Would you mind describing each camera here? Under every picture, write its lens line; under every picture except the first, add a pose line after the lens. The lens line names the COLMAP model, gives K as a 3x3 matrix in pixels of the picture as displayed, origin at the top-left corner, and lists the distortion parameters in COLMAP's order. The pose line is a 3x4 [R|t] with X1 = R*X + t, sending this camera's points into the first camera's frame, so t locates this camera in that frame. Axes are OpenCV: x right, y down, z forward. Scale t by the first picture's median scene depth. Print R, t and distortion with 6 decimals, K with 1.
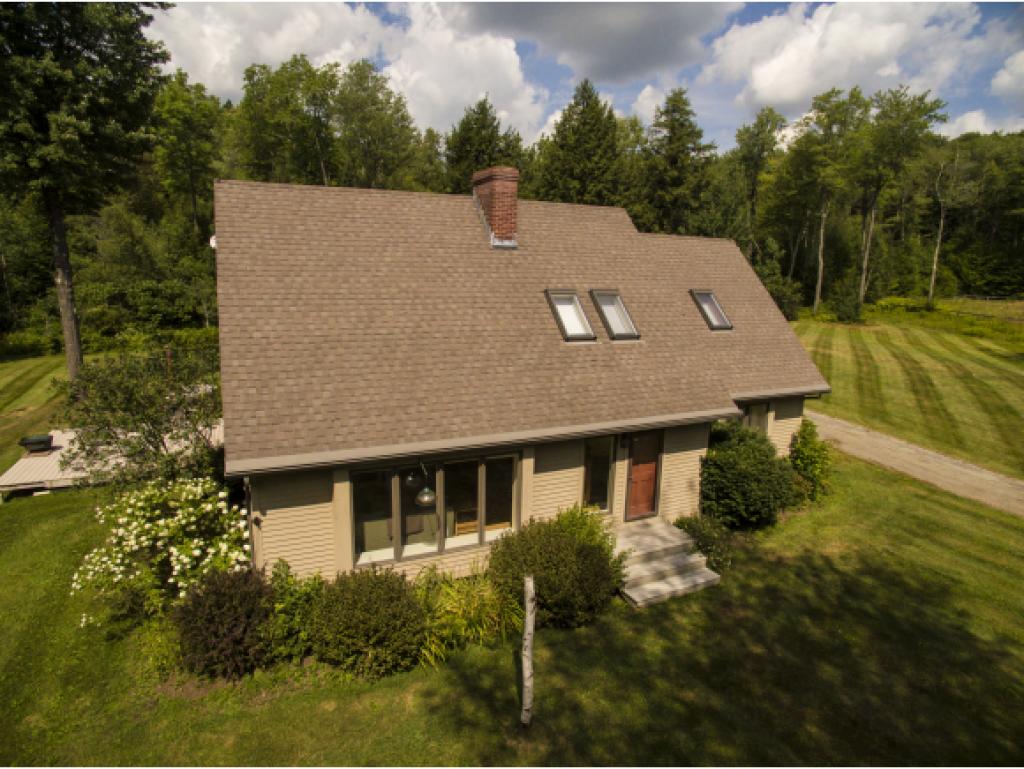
lens RADIAL K [[662.1, 0, 512.0], [0, 662.1, 384.5], [0, 0, 1]] dist [-0.141991, 0.116672]
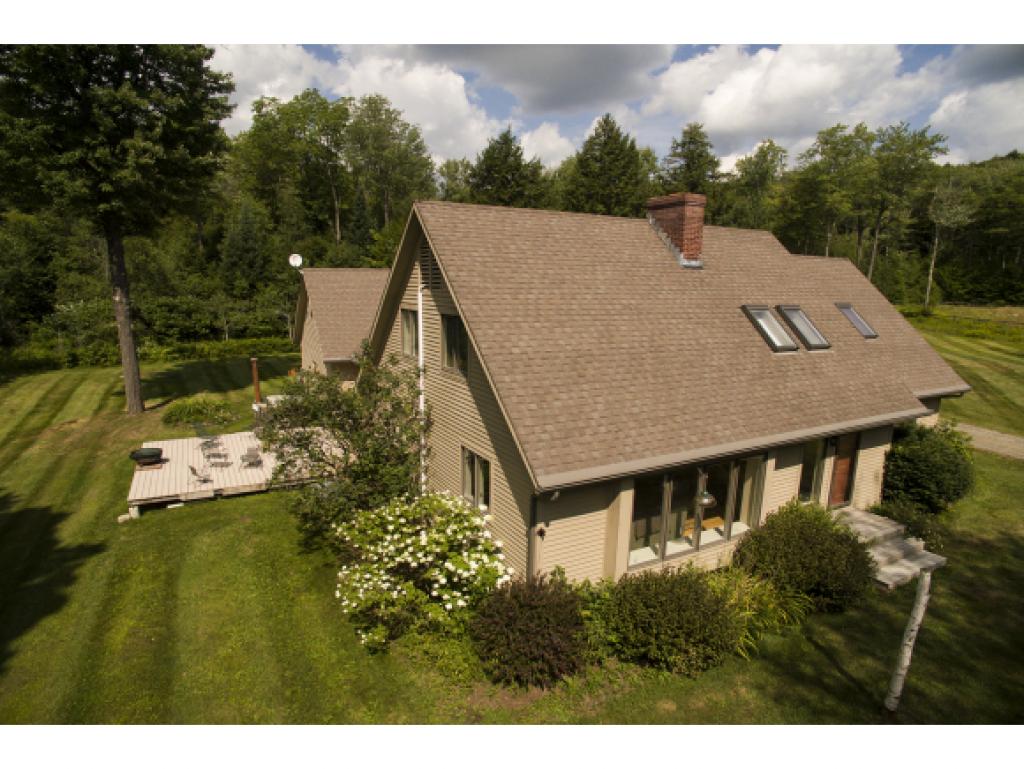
lens RADIAL K [[584.1, 0, 512.0], [0, 584.1, 384.5], [0, 0, 1]] dist [-0.117426, 0.086461]
pose [[0.996929, -0.023274, 0.074773, -0.196702], [0.023273, 0.999729, 0.000881, -0.009981], [-0.074774, 0.000862, 0.997200, 0.031788]]
